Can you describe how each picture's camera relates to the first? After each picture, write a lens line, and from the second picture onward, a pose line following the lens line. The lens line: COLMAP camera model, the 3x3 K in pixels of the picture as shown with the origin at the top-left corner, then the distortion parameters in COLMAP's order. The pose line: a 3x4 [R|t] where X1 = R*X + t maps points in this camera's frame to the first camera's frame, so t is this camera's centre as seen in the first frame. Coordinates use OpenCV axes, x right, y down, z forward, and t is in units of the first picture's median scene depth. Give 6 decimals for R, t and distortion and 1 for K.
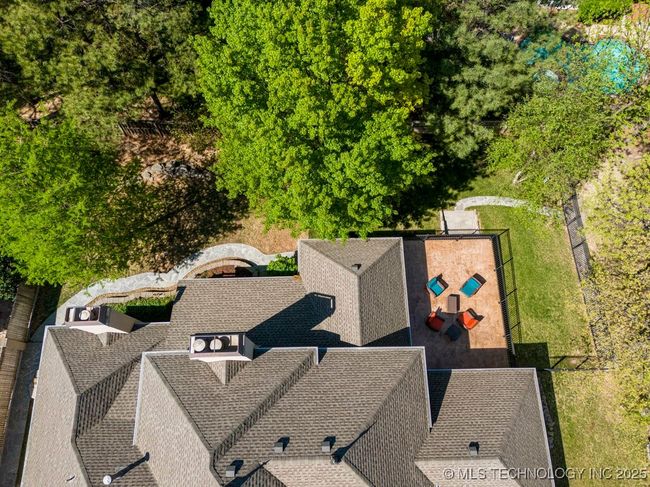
lens RADIAL K [[481.9, 0, 324.8], [0, 481.9, 244.3], [0, 0, 1]] dist [0.058424, -0.002972]
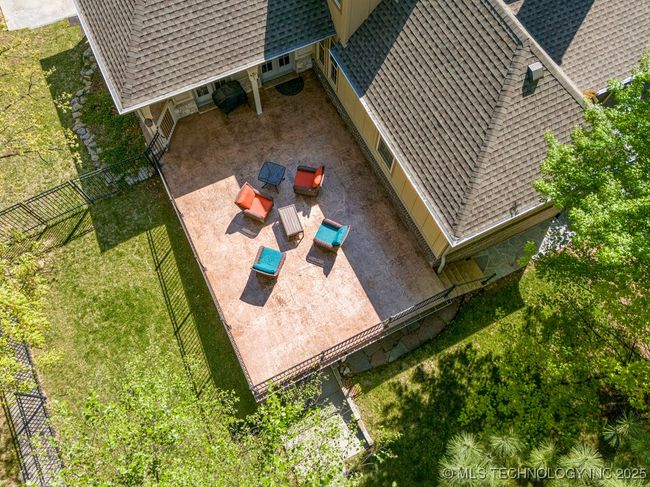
lens RADIAL K [[481.9, 0, 325.7], [0, 481.9, 244.9], [0, 0, 1]] dist [0.058424, -0.002972]
pose [[-0.906064, 0.375549, -0.194965, 0.327691], [-0.414093, -0.692185, 0.591107, -0.211394], [0.087038, 0.616314, 0.782676, 0.587180]]
